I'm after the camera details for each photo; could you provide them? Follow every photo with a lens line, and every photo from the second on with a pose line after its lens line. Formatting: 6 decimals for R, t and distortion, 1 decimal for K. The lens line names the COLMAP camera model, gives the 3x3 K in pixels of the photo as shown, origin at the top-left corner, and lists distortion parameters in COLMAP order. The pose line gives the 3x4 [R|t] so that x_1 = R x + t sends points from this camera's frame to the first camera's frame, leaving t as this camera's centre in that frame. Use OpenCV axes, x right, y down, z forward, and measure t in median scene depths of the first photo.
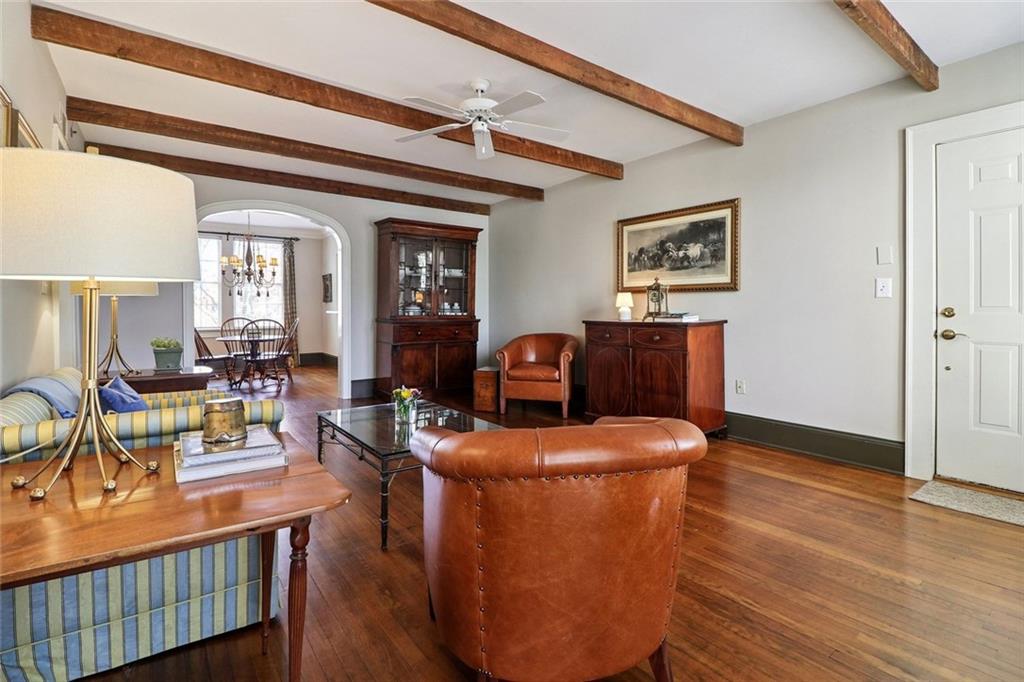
lens RADIAL K [[473.3, 0, 498.6], [0, 473.3, 316.2], [0, 0, 1]] dist [0.000182, -0.006643]
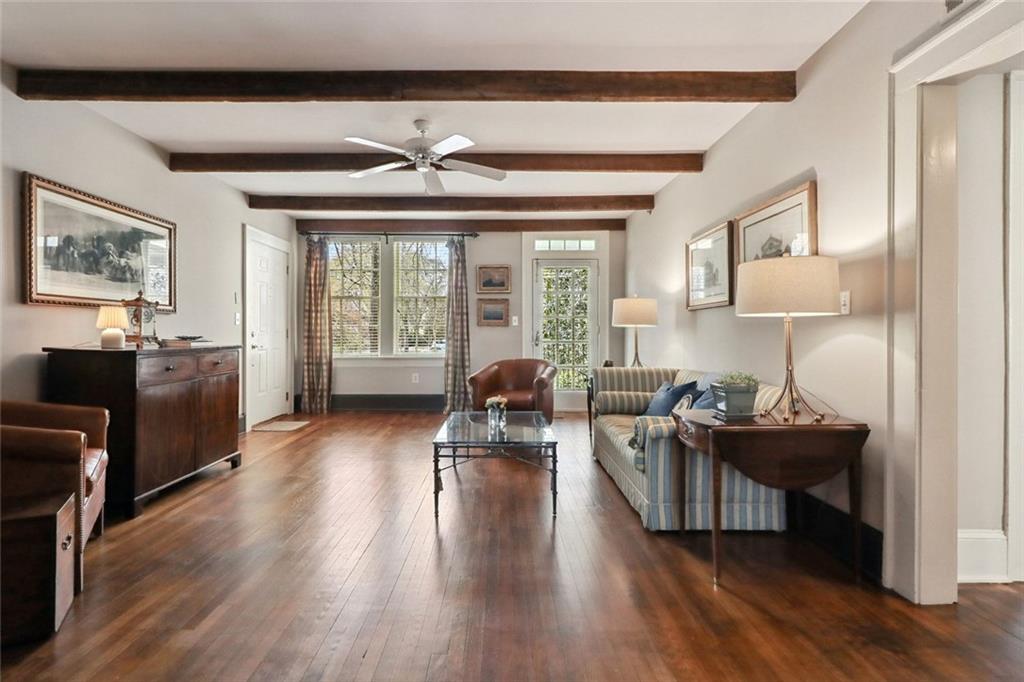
lens RADIAL K [[473.3, 0, 493.8], [0, 473.3, 340.2], [0, 0, 1]] dist [0.000182, -0.006643]
pose [[-0.803787, -0.009434, 0.594842, -0.571980], [0.006502, 0.999675, 0.024641, -0.016503], [-0.594881, 0.023674, -0.803465, 1.245992]]
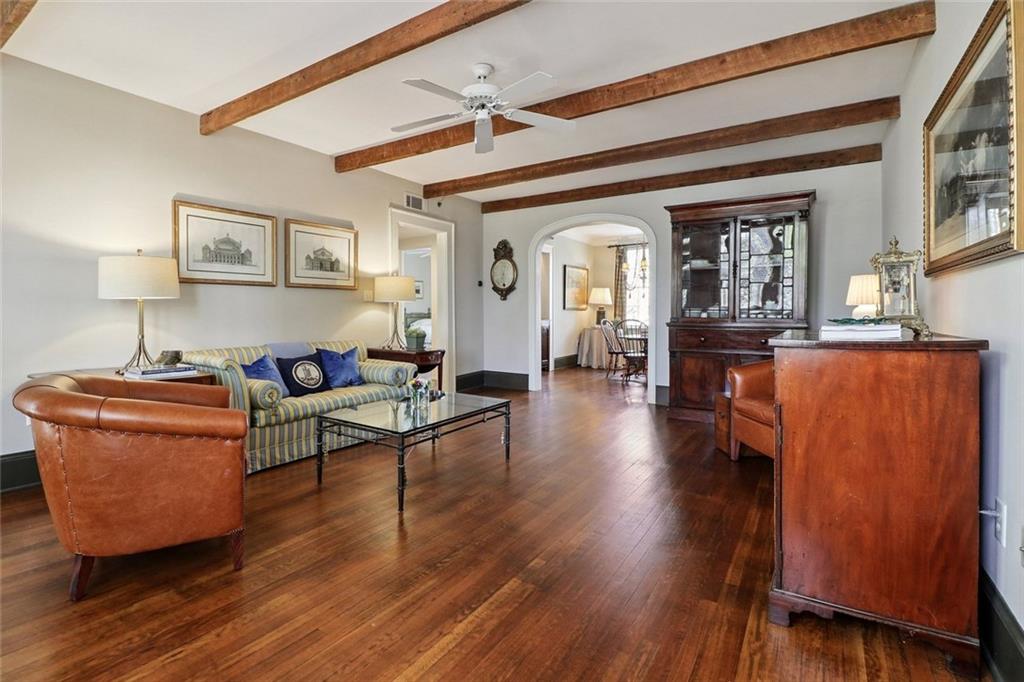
lens RADIAL K [[473.3, 0, 509.3], [0, 473.3, 324.3], [0, 0, 1]] dist [0.000182, -0.006643]
pose [[0.362223, 0.027416, -0.931688, 0.602343], [-0.014101, 0.999614, 0.023933, -0.006551], [0.931985, 0.004469, 0.362470, 0.494225]]
